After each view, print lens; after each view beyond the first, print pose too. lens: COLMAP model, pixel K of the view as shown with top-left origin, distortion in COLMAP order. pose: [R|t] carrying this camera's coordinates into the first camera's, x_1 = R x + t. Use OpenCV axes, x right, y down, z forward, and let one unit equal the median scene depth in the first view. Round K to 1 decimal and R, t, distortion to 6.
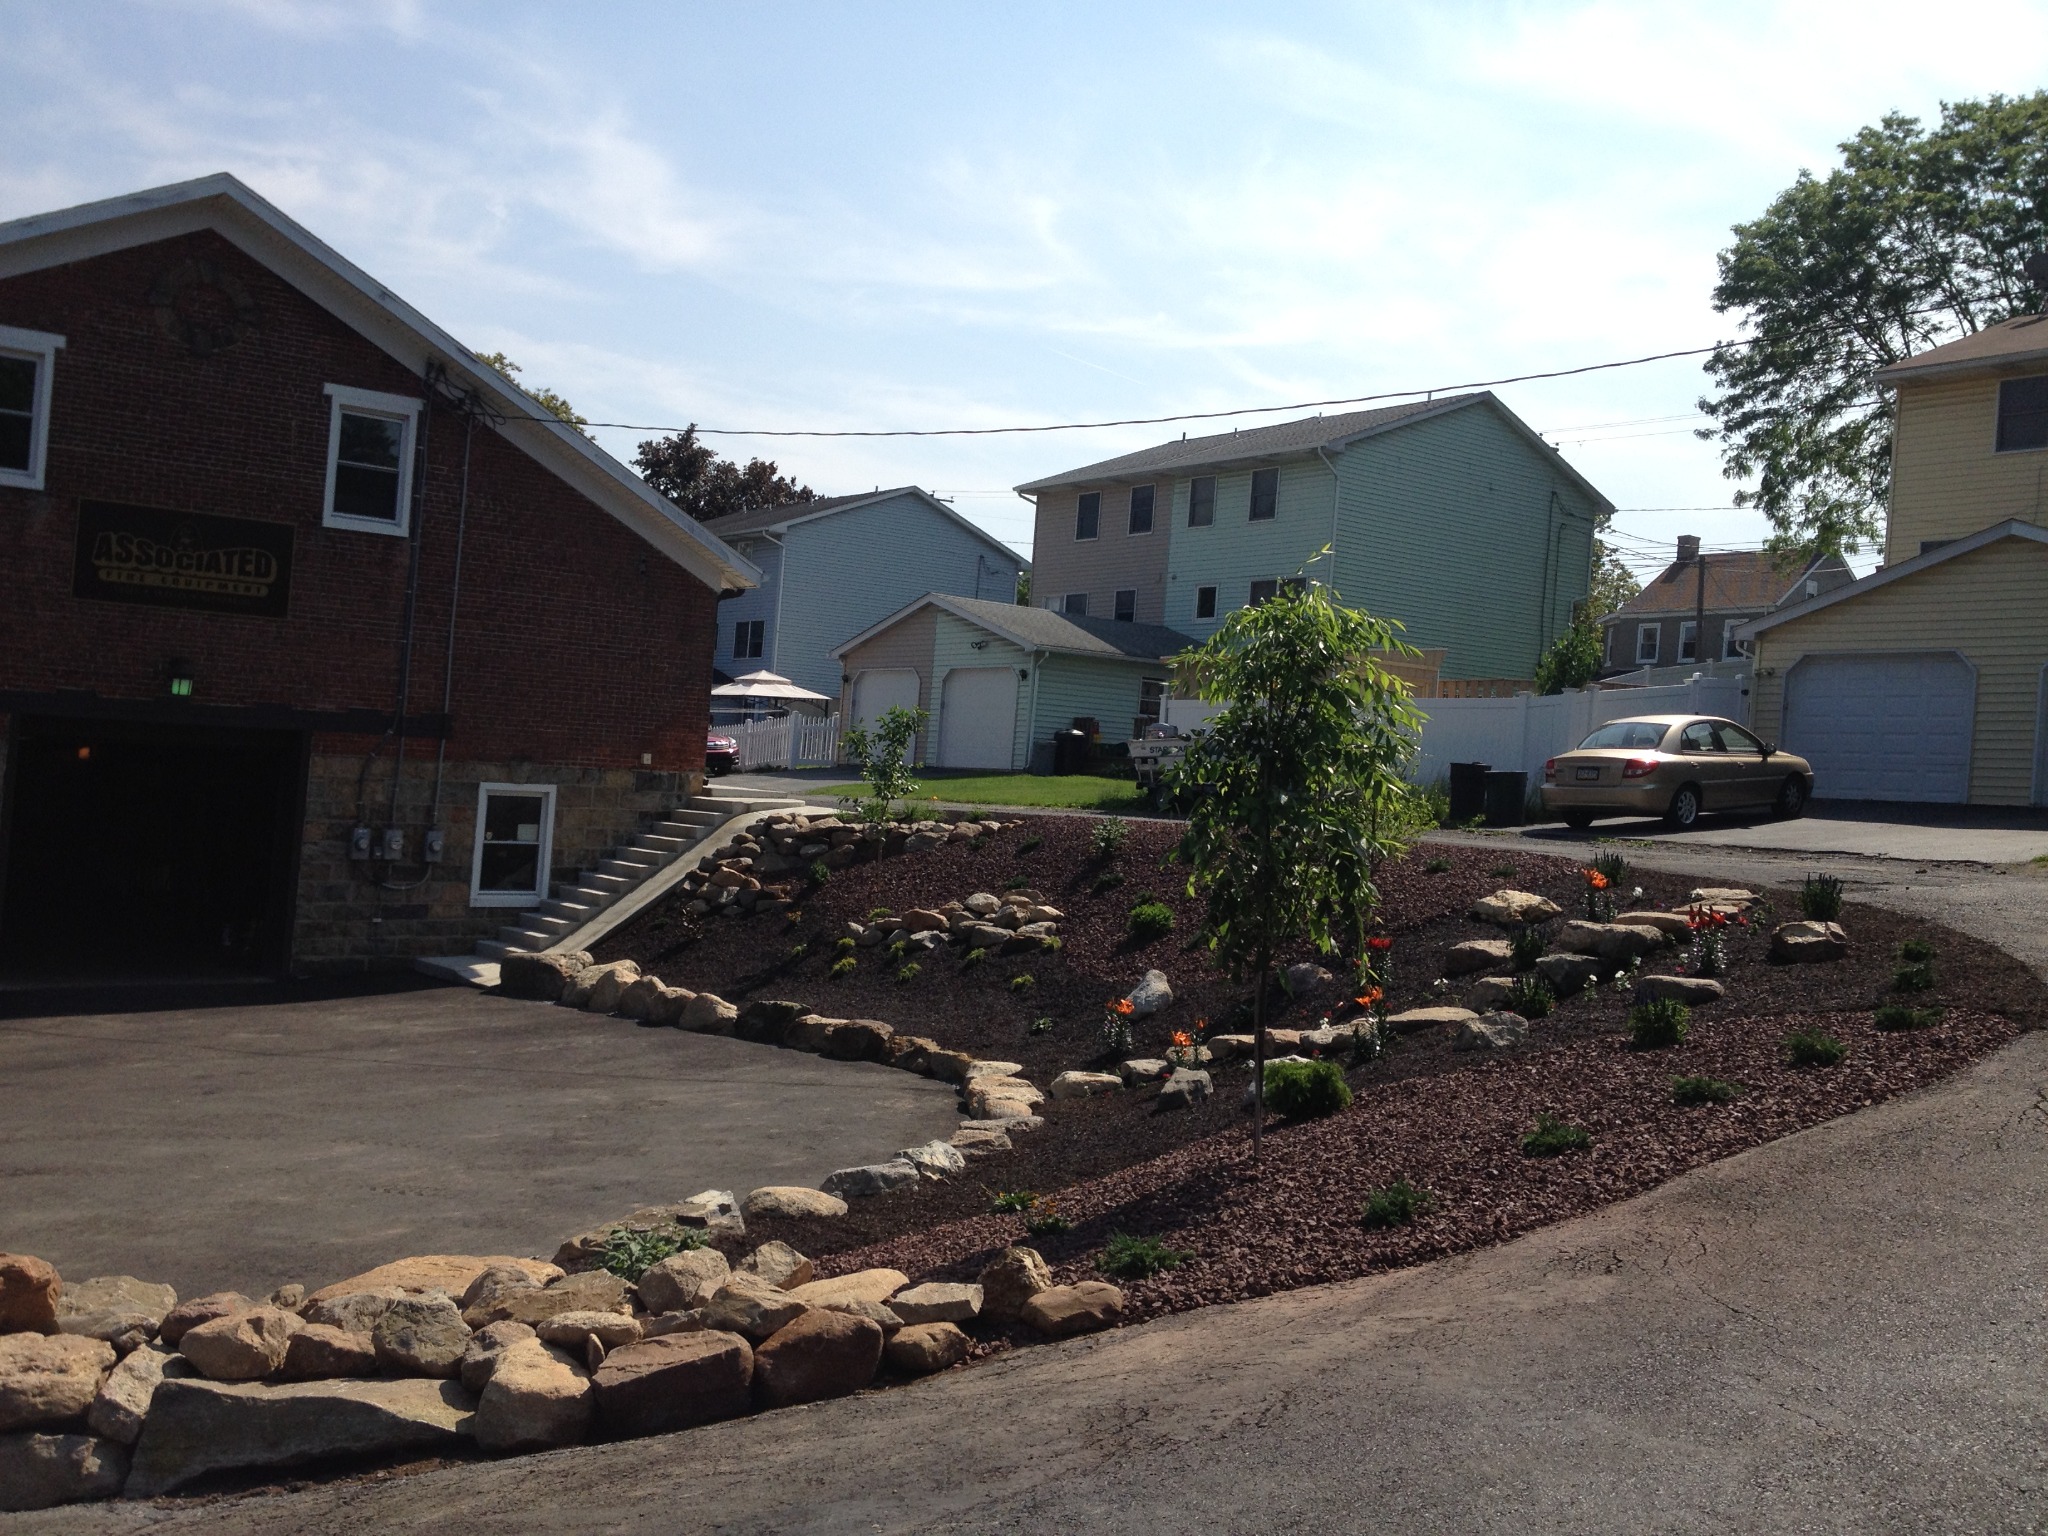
lens RADIAL K [[1570.3, 0, 1024.0], [0, 1570.3, 768.0], [0, 0, 1]] dist [0.055709, -0.105722]
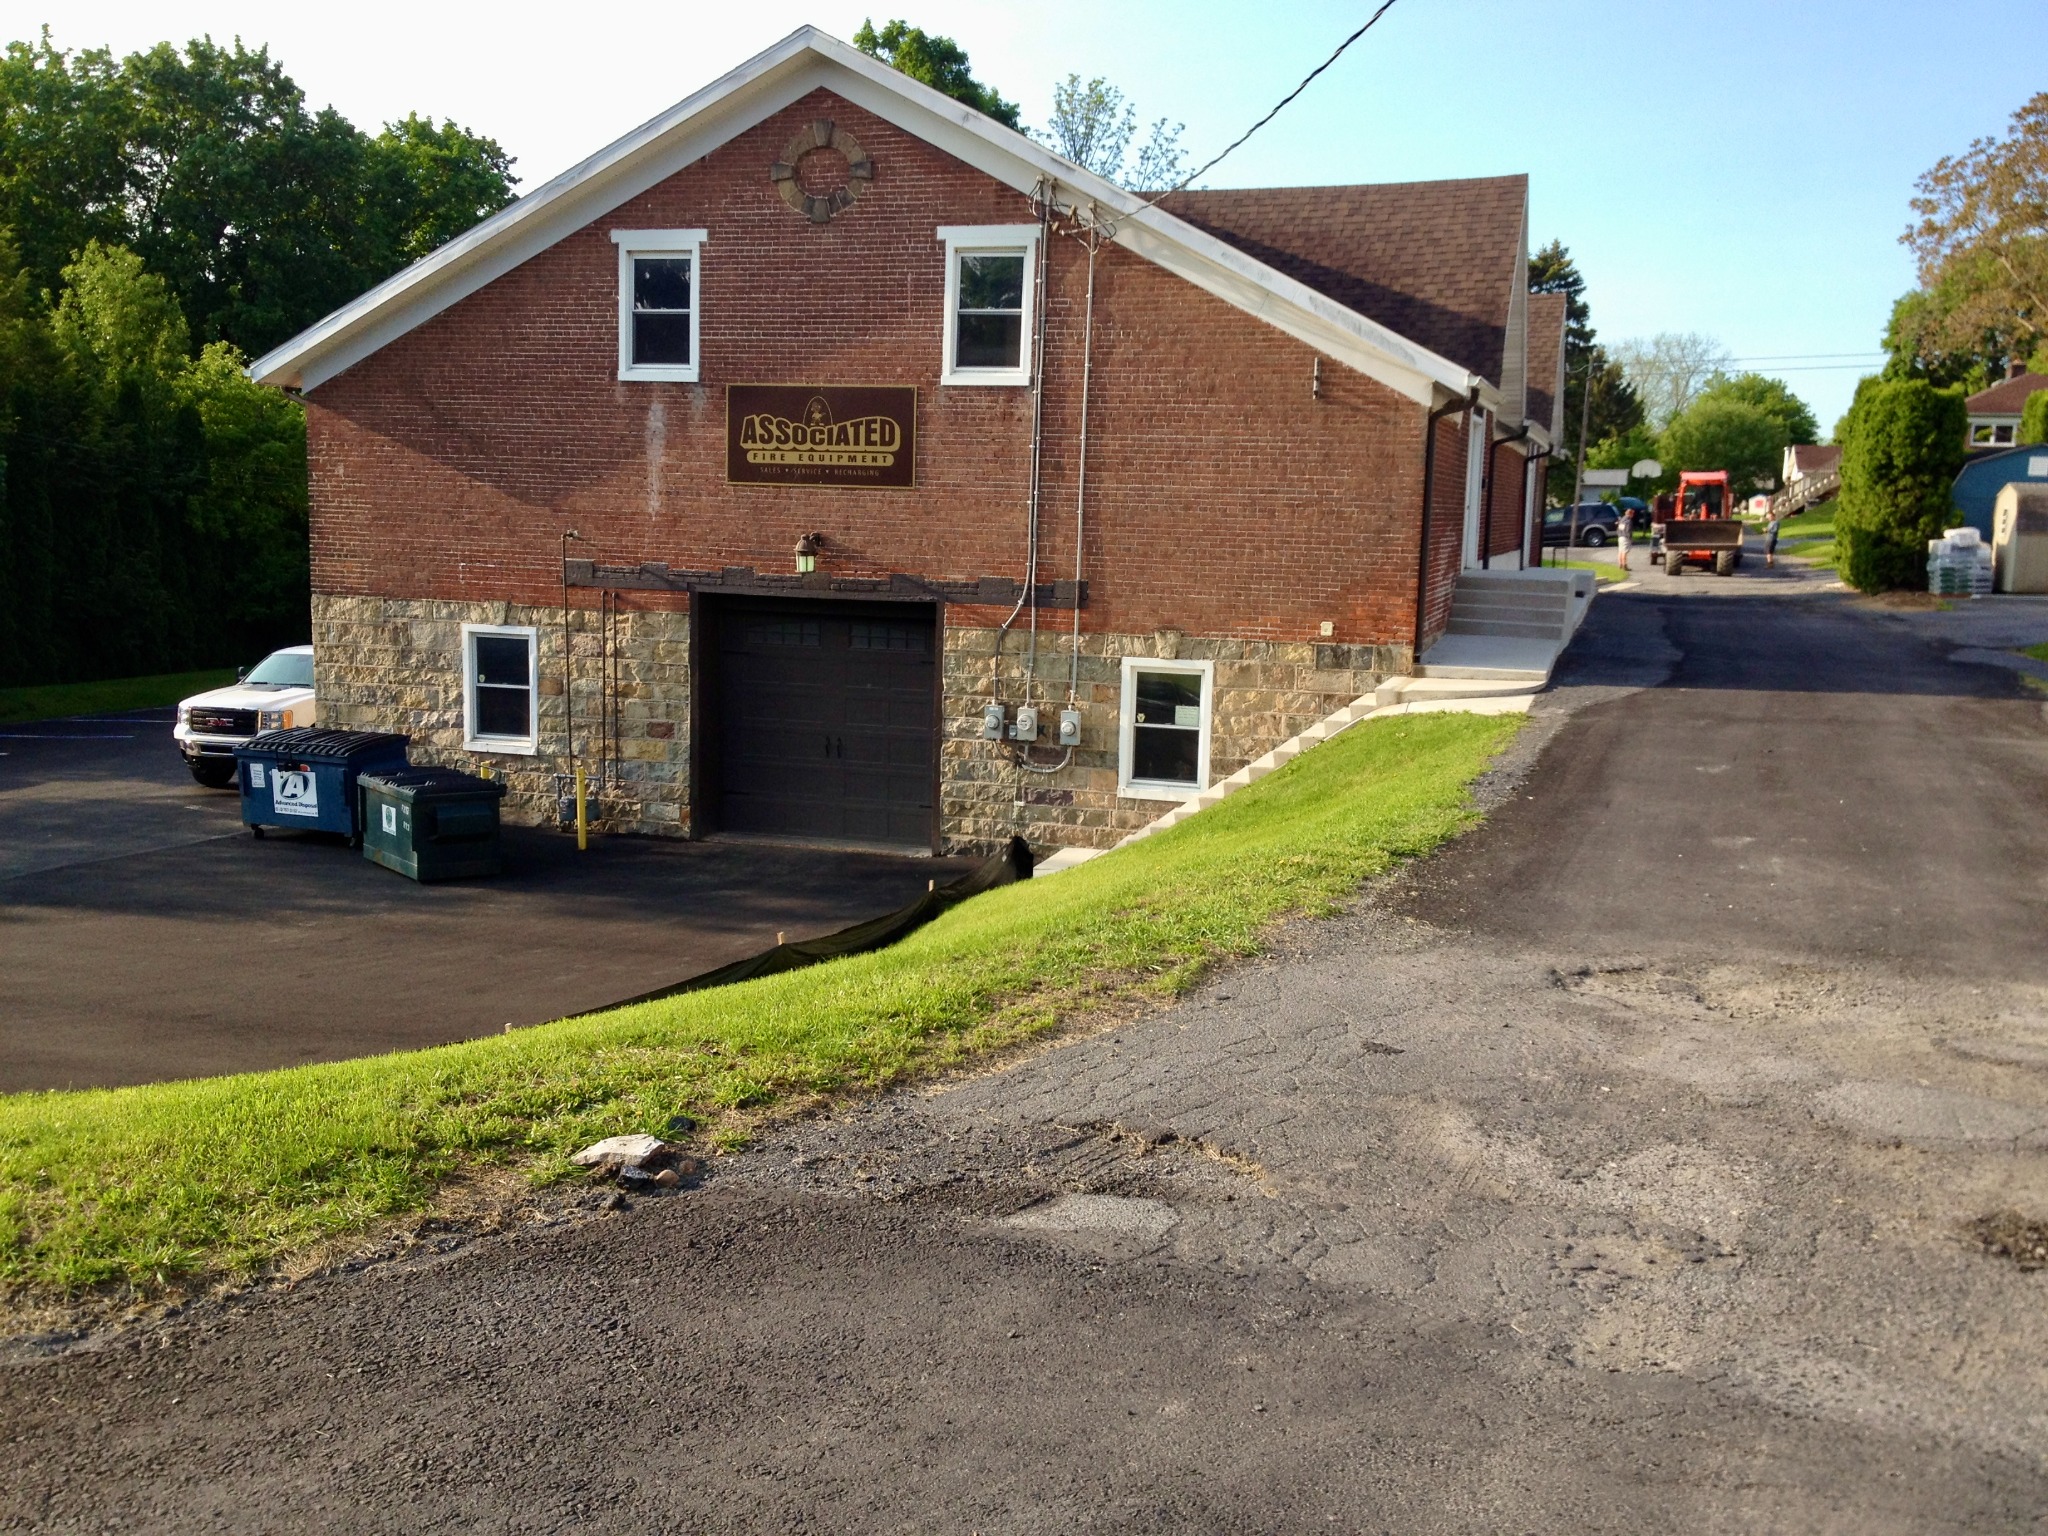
lens RADIAL K [[1570.3, 0, 1024.0], [0, 1570.3, 768.0], [0, 0, 1]] dist [0.055709, -0.105722]
pose [[0.649159, 0.059616, -0.758313, 0.321766], [0.003799, 0.996657, 0.081607, -0.001400], [0.760643, -0.055857, 0.646762, 0.426666]]
